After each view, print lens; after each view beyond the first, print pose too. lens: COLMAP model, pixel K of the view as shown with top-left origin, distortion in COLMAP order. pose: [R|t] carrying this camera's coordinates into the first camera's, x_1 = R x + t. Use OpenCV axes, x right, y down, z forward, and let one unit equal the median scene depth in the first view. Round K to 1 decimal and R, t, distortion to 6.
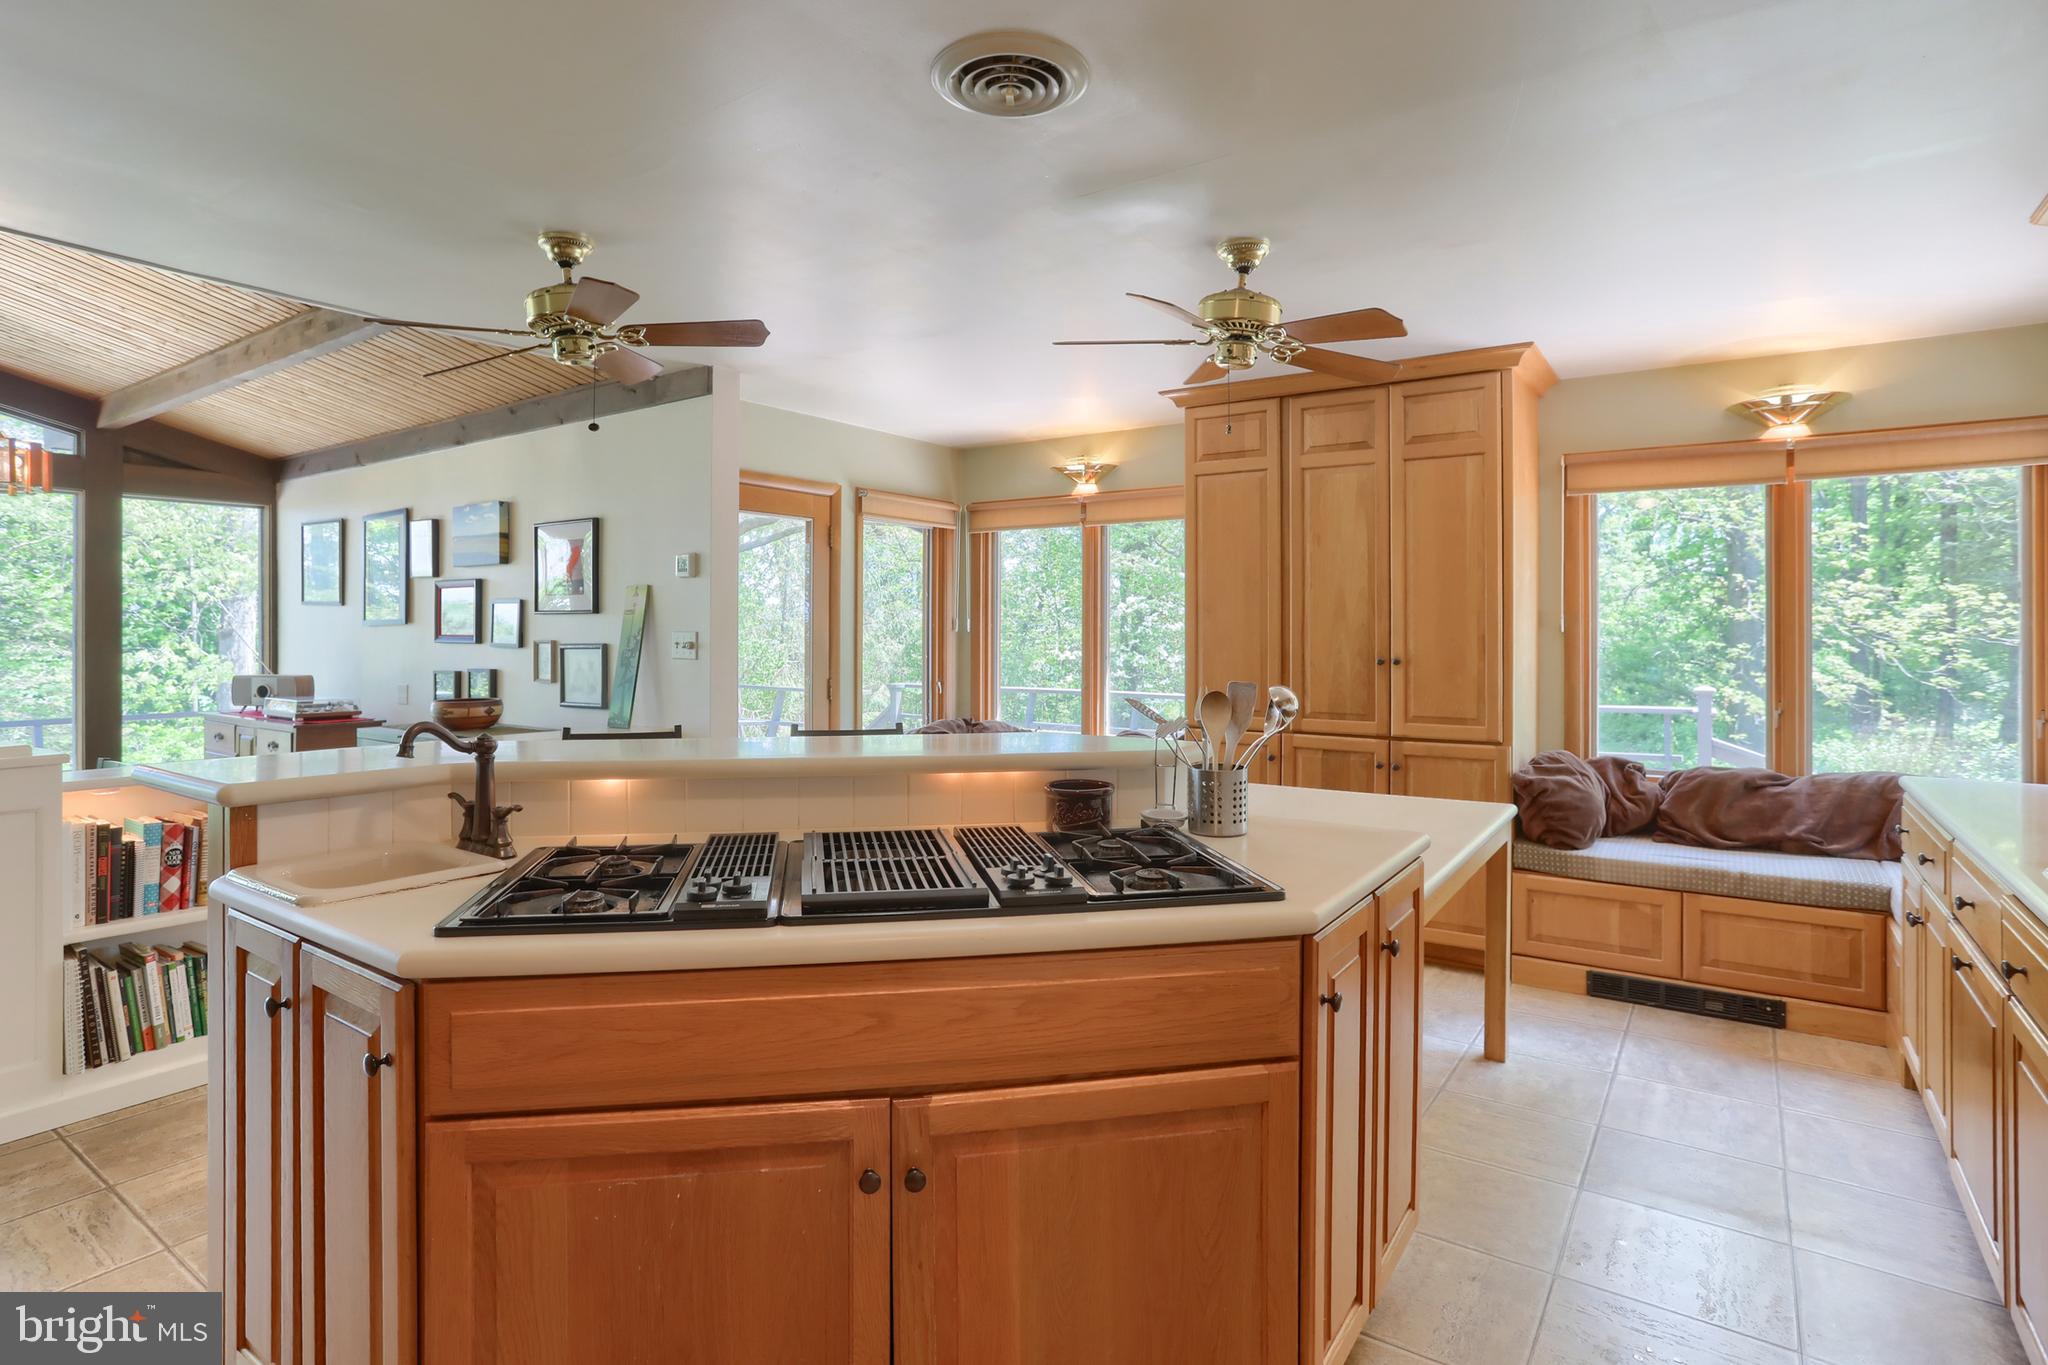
lens RADIAL K [[1052.1, 0, 992.8], [0, 1052.1, 630.9], [0, 0, 1]] dist [-0.022997, 0.000051]
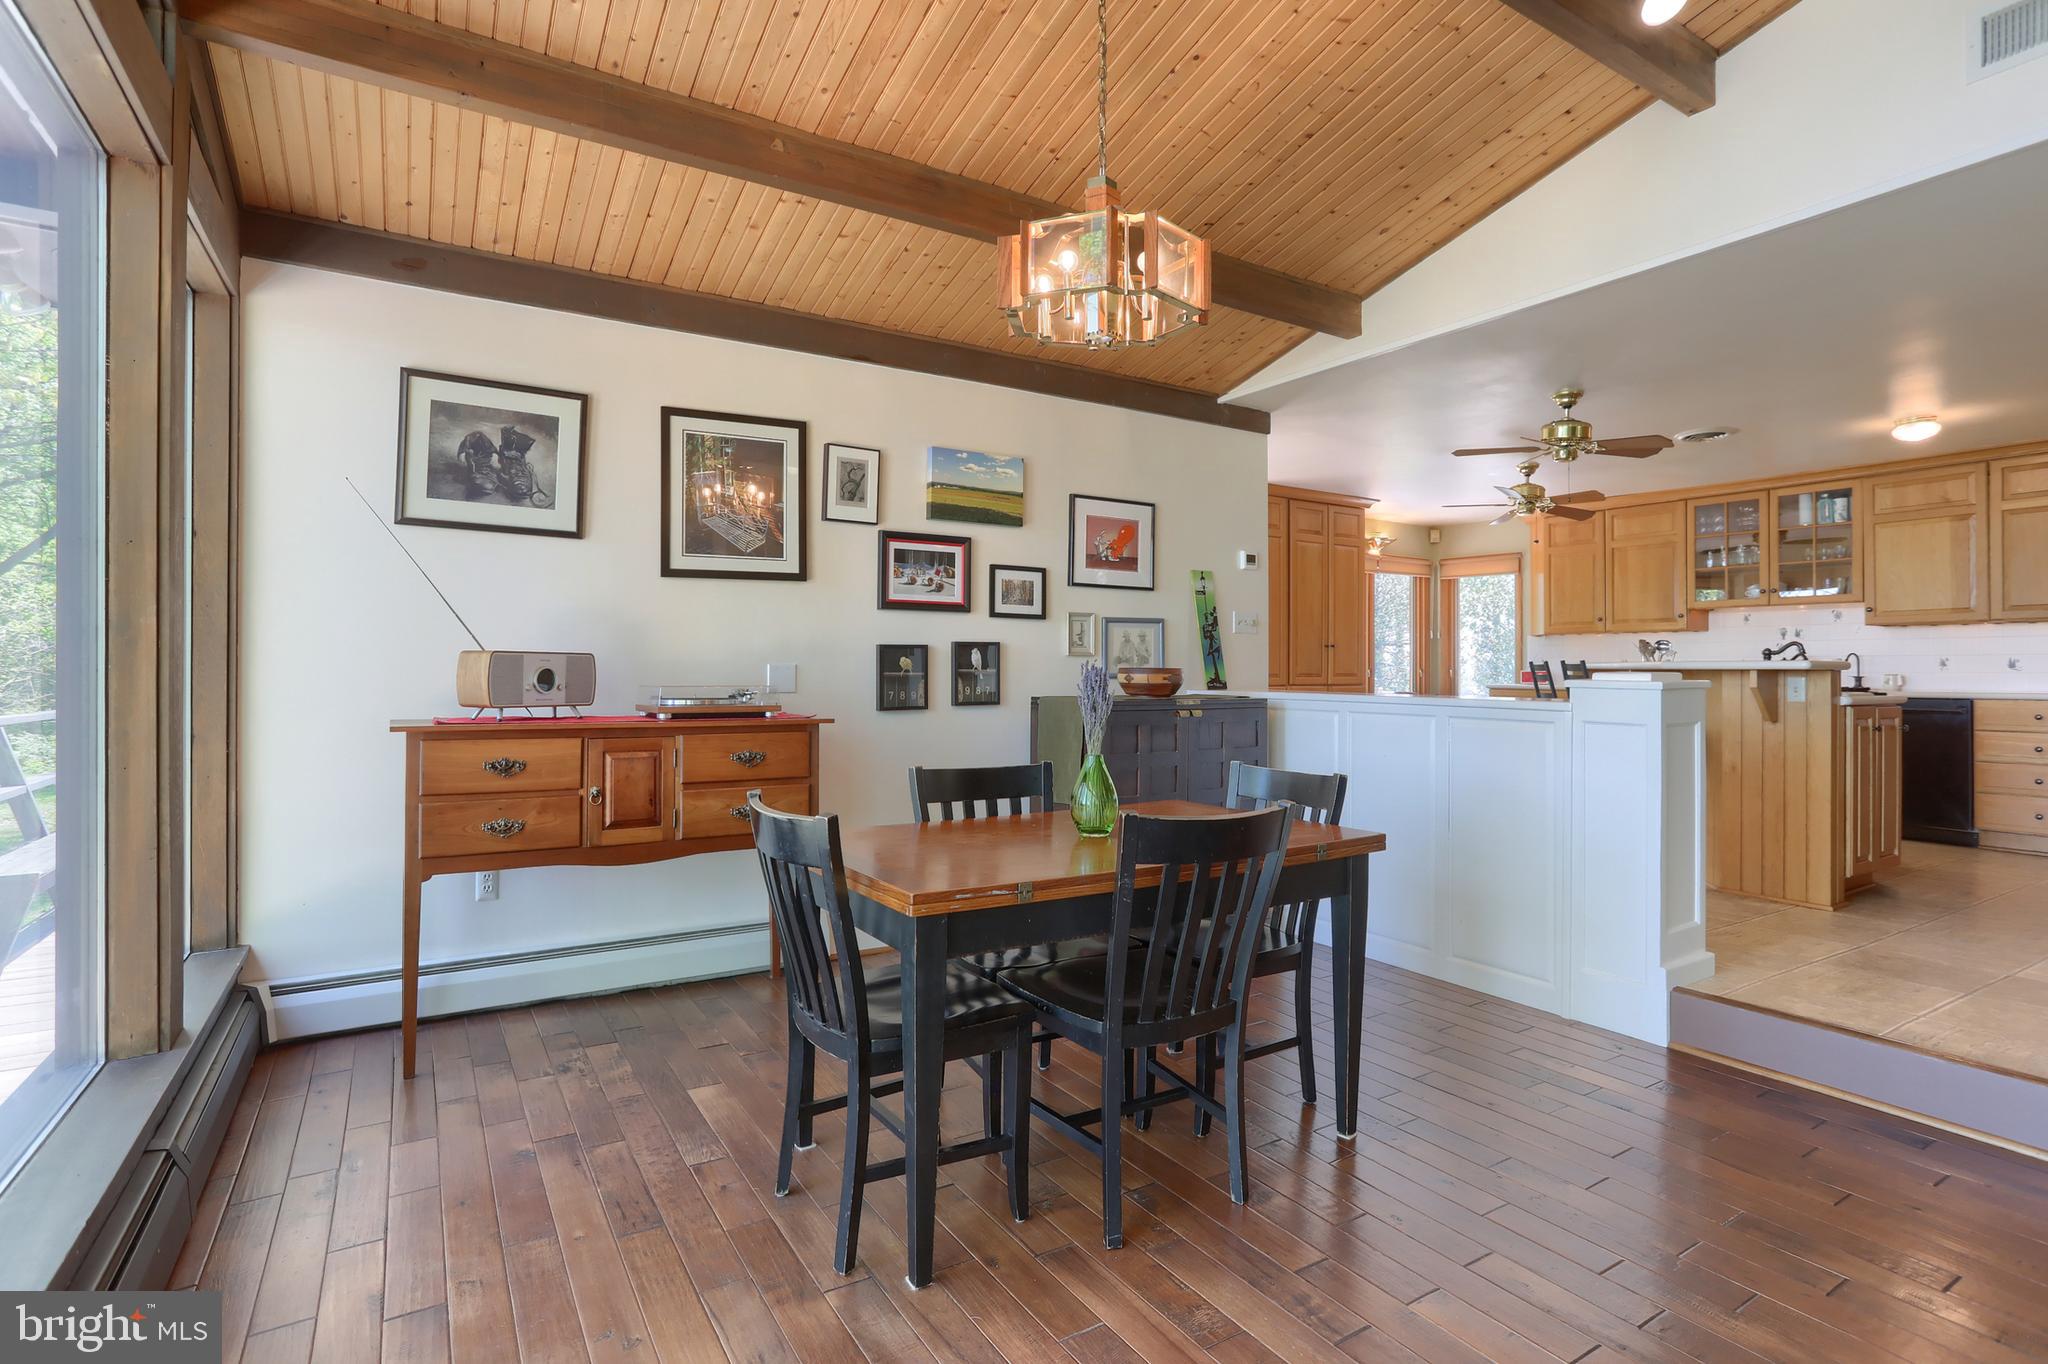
lens RADIAL K [[994.8, 0, 1029.9], [0, 994.8, 656.5], [0, 0, 1]] dist [-0.048273, 0.025323]
pose [[0.386648, 0.008800, 0.922186, -1.522863], [-0.003362, 0.999961, -0.008132, 0.064583], [-0.922221, 0.000044, 0.386662, 0.784734]]
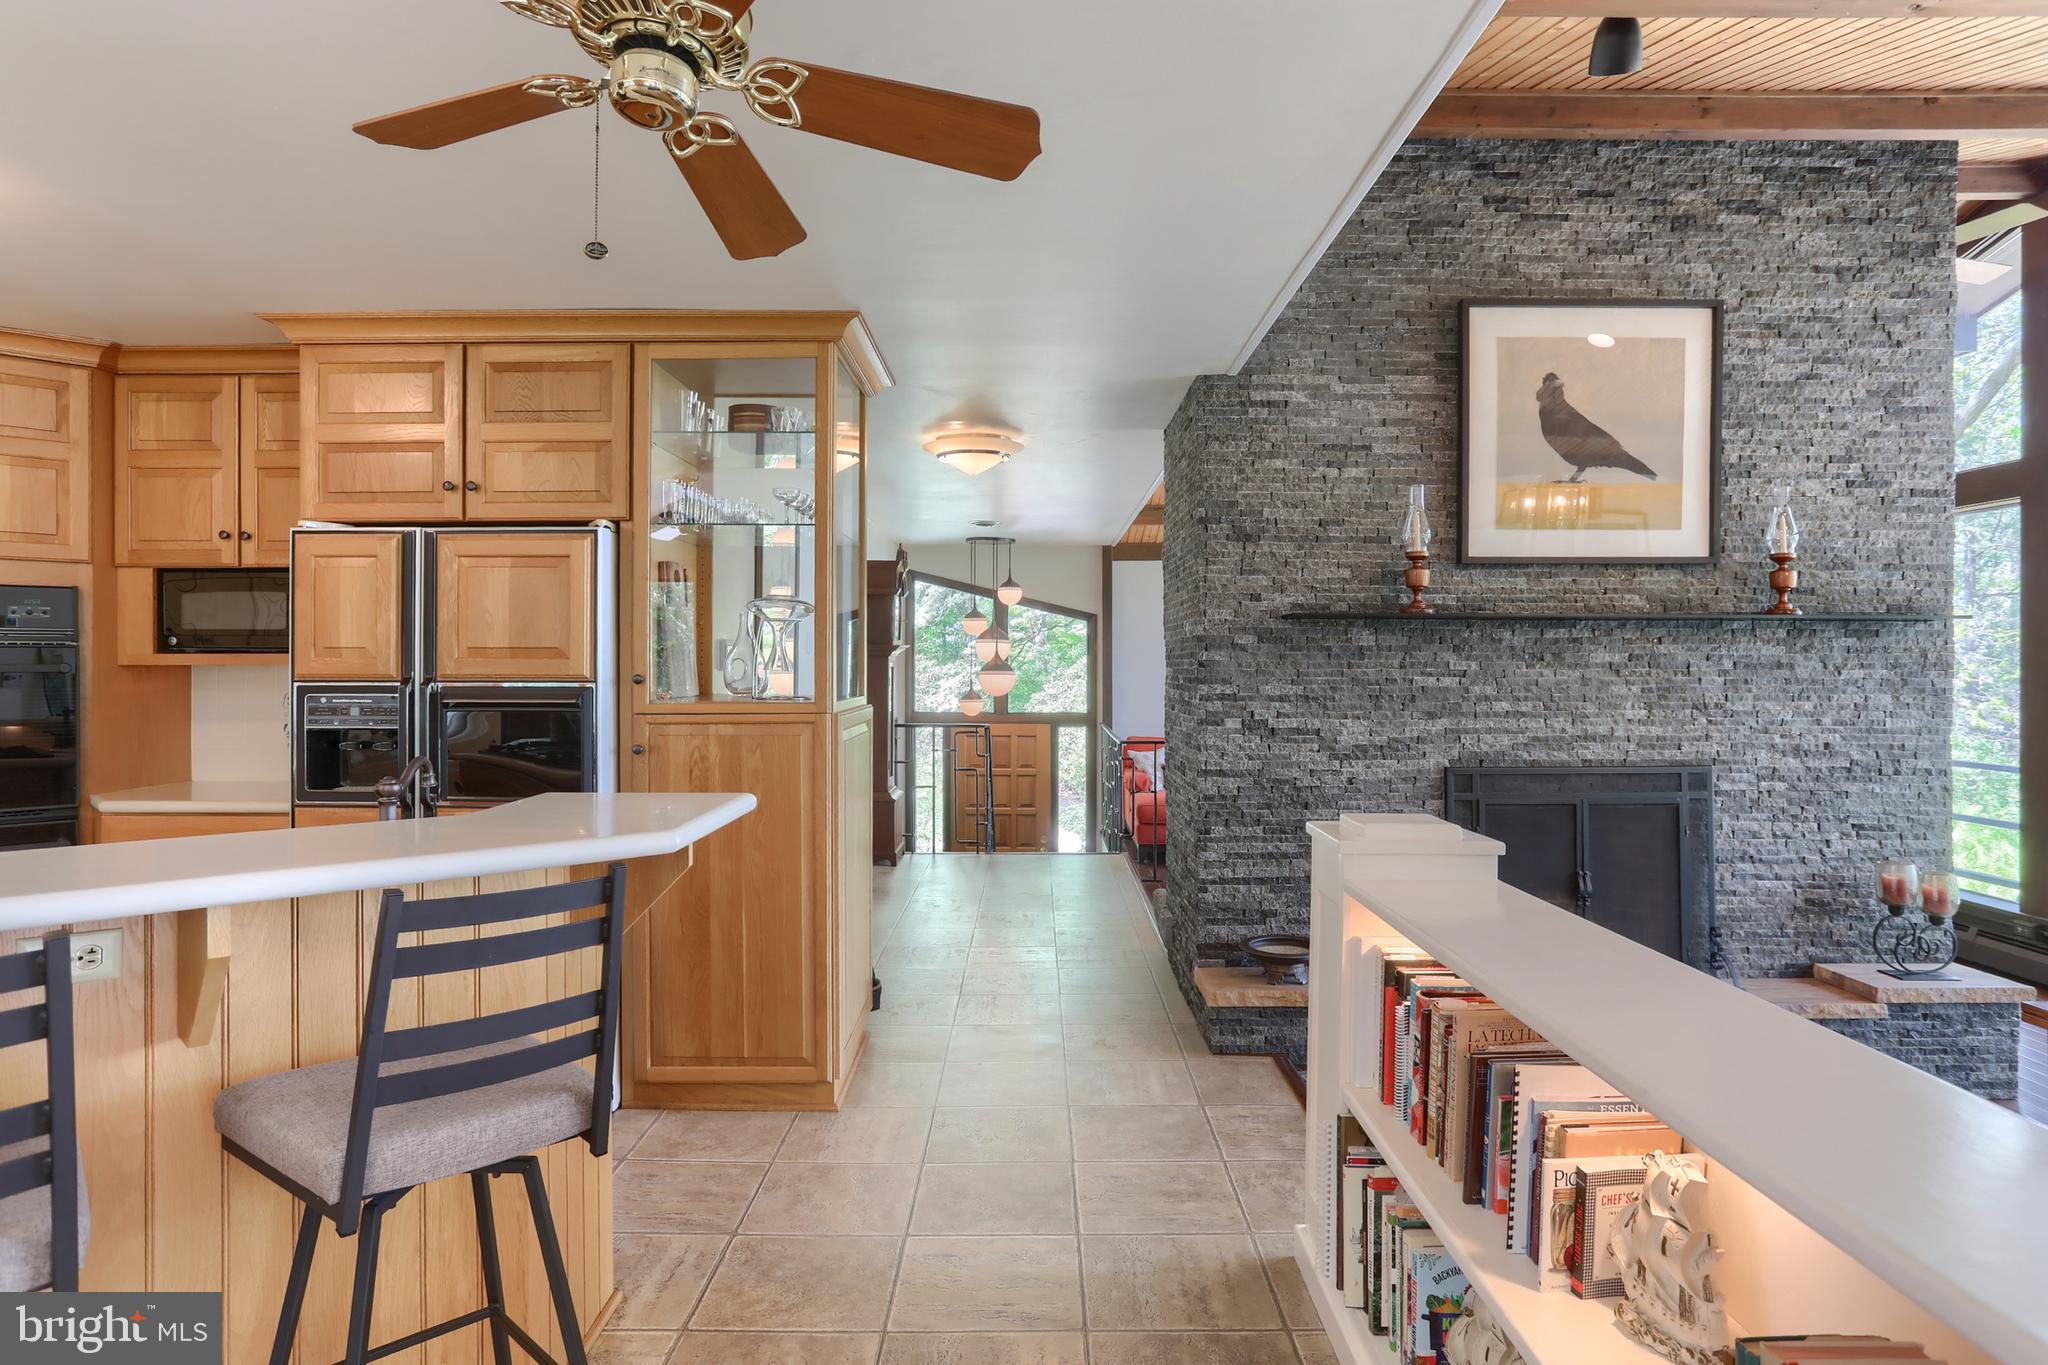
lens RADIAL K [[1177.7, 0, 1027.9], [0, 1177.7, 669.9], [0, 0, 1]] dist [-0.058250, 0.042772]
pose [[-0.820782, -0.003719, -0.571229, -0.149924], [-0.003778, 0.999992, -0.001081, -0.001682], [0.571229, 0.001271, -0.820790, 1.001739]]
